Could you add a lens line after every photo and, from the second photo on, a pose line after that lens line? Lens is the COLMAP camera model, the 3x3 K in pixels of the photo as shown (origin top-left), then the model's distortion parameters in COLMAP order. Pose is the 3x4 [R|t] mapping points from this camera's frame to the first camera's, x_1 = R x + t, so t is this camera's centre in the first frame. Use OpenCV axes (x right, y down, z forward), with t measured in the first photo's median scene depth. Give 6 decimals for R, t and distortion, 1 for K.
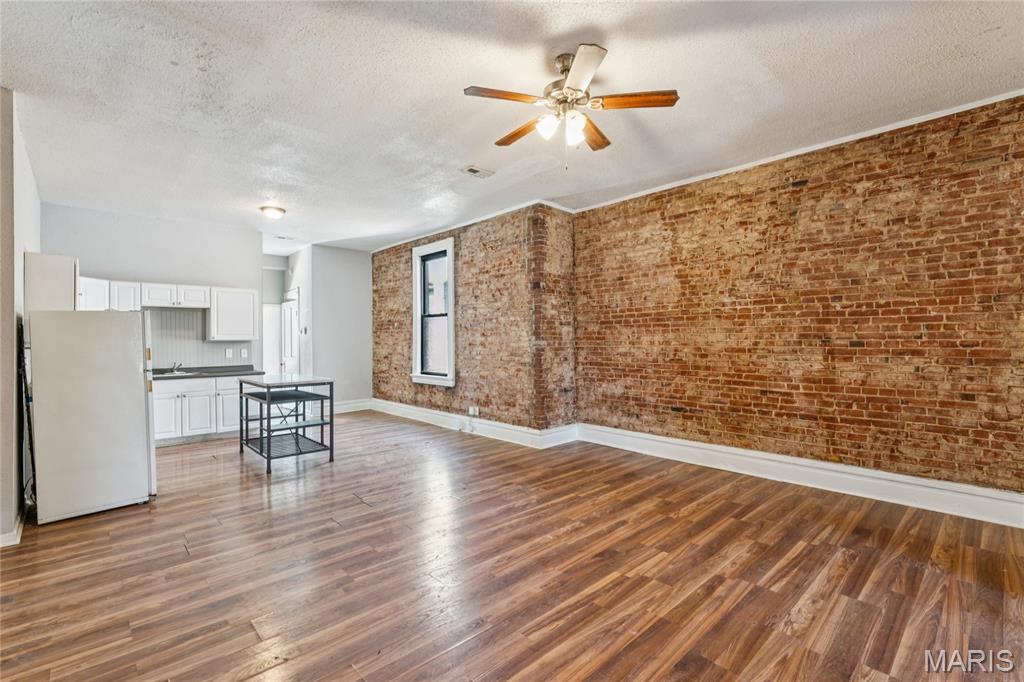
lens RADIAL K [[463.4, 0, 510.2], [0, 463.4, 341.1], [0, 0, 1]] dist [0.001955, -0.000144]
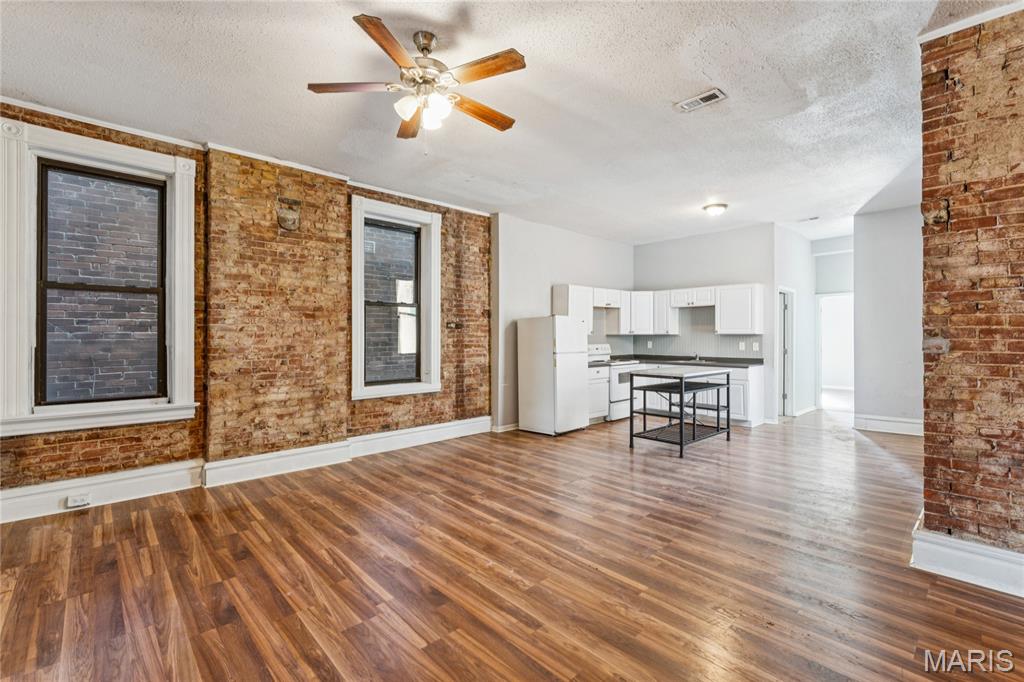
lens RADIAL K [[453.8, 0, 517.0], [0, 453.8, 337.3], [0, 0, 1]] dist [-0.003936, 0.000991]
pose [[0.004631, 0.011809, -0.999920, 0.650926], [-0.002684, 0.999927, 0.011797, -0.006990], [0.999986, 0.002630, 0.004662, 0.735988]]
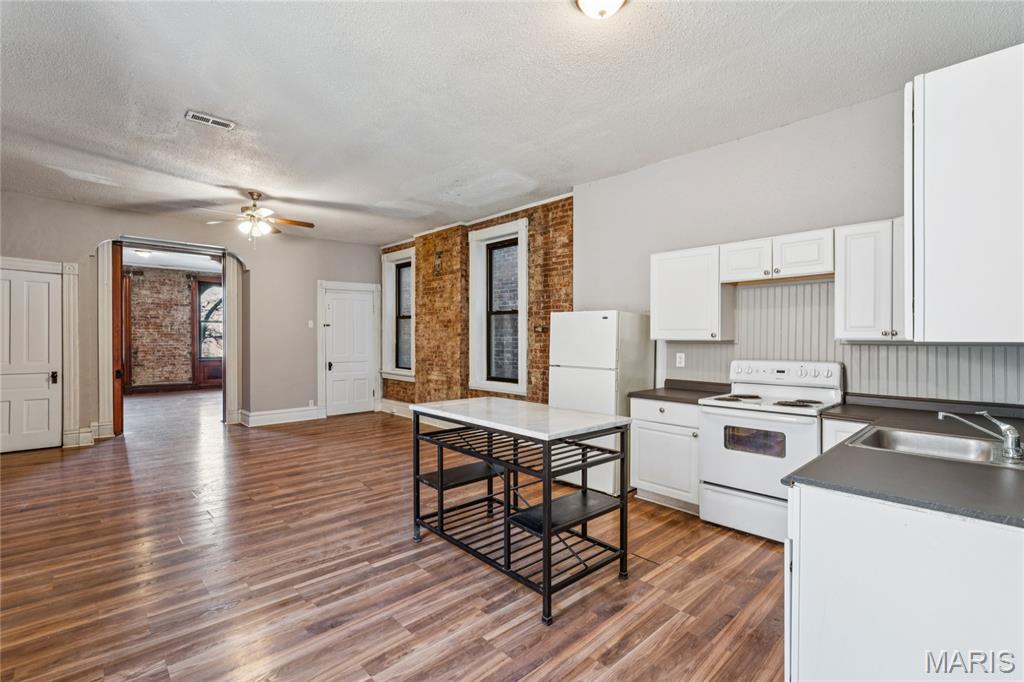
lens RADIAL K [[463.4, 0, 507.7], [0, 463.4, 342.6], [0, 0, 1]] dist [0.001955, -0.000144]
pose [[-0.999984, 0.005603, -0.001047, -0.575848], [0.005588, 0.999891, 0.013701, -0.006817], [0.001123, 0.013695, -0.999906, 1.823290]]
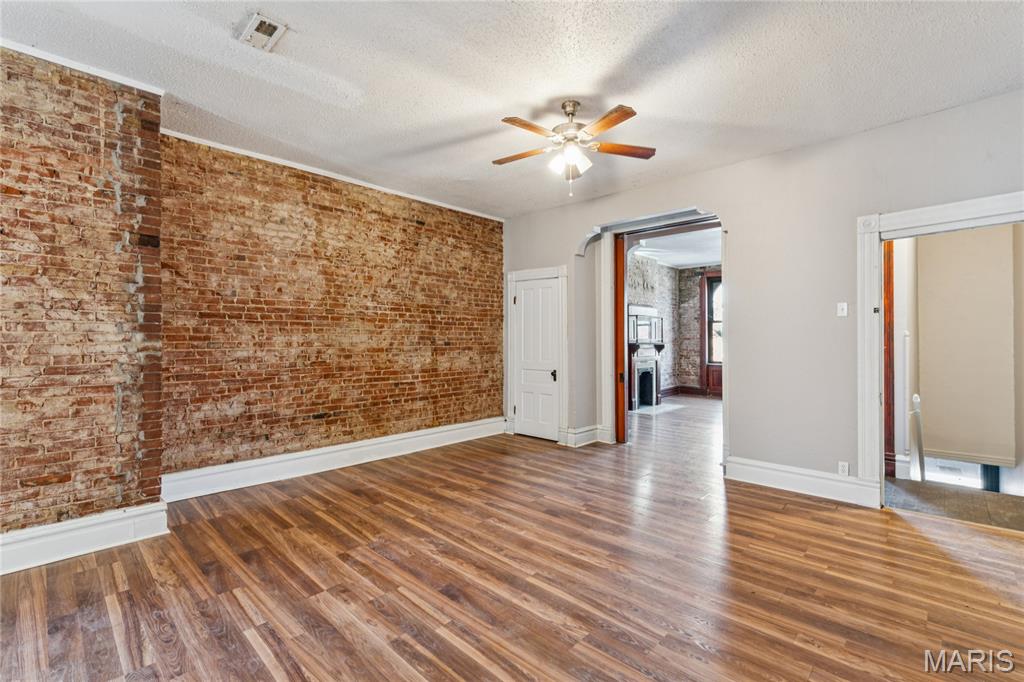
lens RADIAL K [[453.8, 0, 518.3], [0, 453.8, 340.7], [0, 0, 1]] dist [-0.003936, 0.000991]
pose [[-0.067007, 0.004429, 0.997743, -0.640739], [0.004336, 0.999982, -0.004147, 0.003017], [-0.997743, 0.004048, -0.067025, 0.756616]]
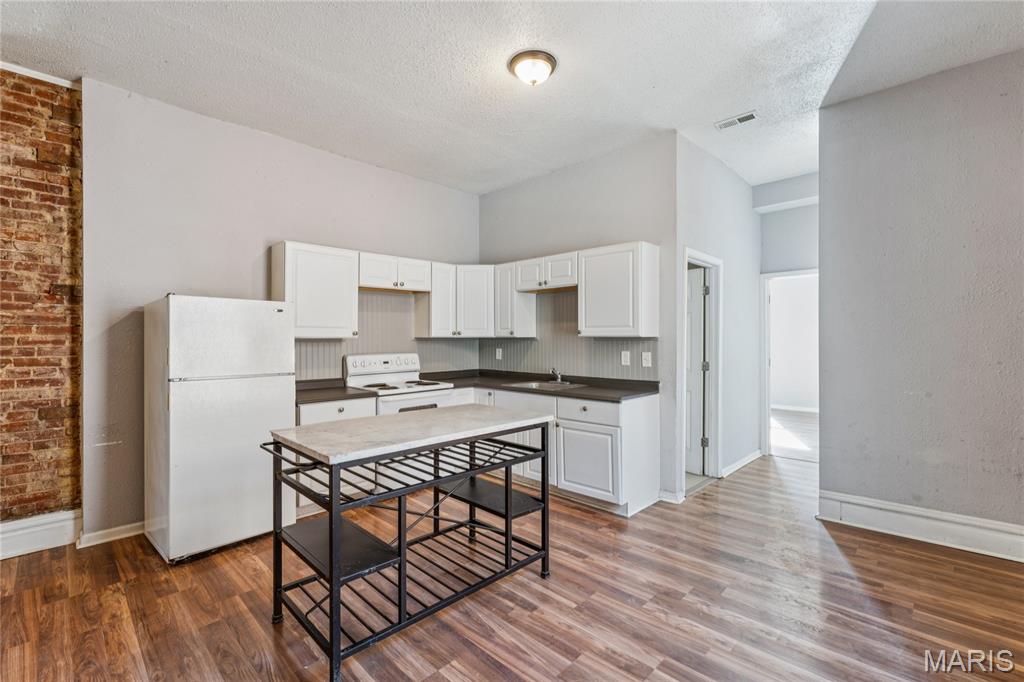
lens RADIAL K [[453.8, 0, 516.7], [0, 453.8, 340.3], [0, 0, 1]] dist [-0.003936, 0.000991]
pose [[0.054644, 0.014034, -0.998407, -0.056973], [-0.003301, 0.999898, 0.013874, -0.006356], [0.998500, 0.002538, 0.054685, 1.268952]]
